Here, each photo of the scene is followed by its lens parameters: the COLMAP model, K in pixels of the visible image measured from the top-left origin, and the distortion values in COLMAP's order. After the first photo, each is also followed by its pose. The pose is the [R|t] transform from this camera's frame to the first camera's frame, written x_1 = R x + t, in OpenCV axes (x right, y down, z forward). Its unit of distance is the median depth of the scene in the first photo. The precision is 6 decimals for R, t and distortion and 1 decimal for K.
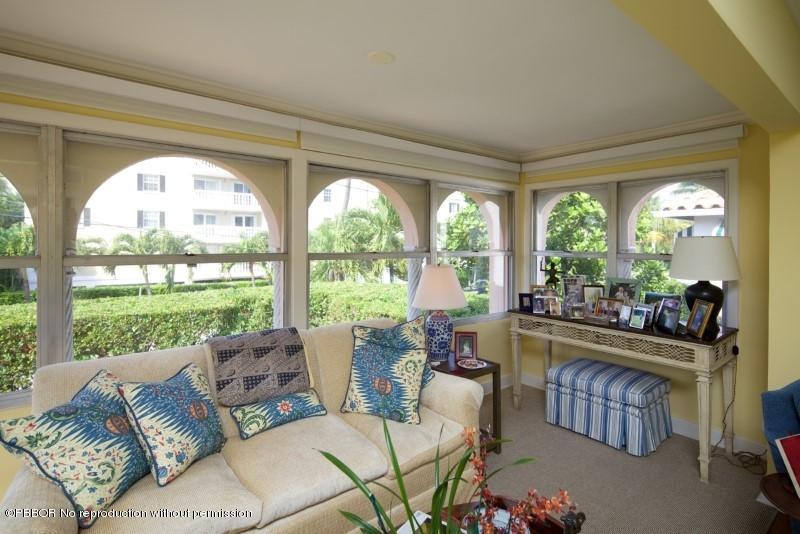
lens RADIAL K [[397.3, 0, 401.3], [0, 397.3, 243.8], [0, 0, 1]] dist [0.012719, -0.000088]
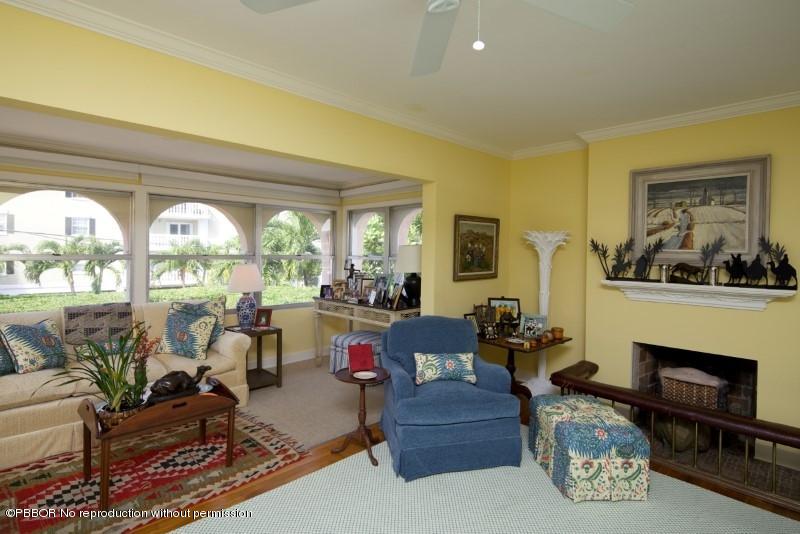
lens RADIAL K [[417.1, 0, 398.6], [0, 417.1, 249.3], [0, 0, 1]] dist [0.000649, 0.000775]
pose [[0.997006, 0.004234, 0.077205, 0.535812], [-0.003467, 0.999943, -0.010059, 0.015145], [-0.077244, 0.009761, 0.996964, -0.576733]]
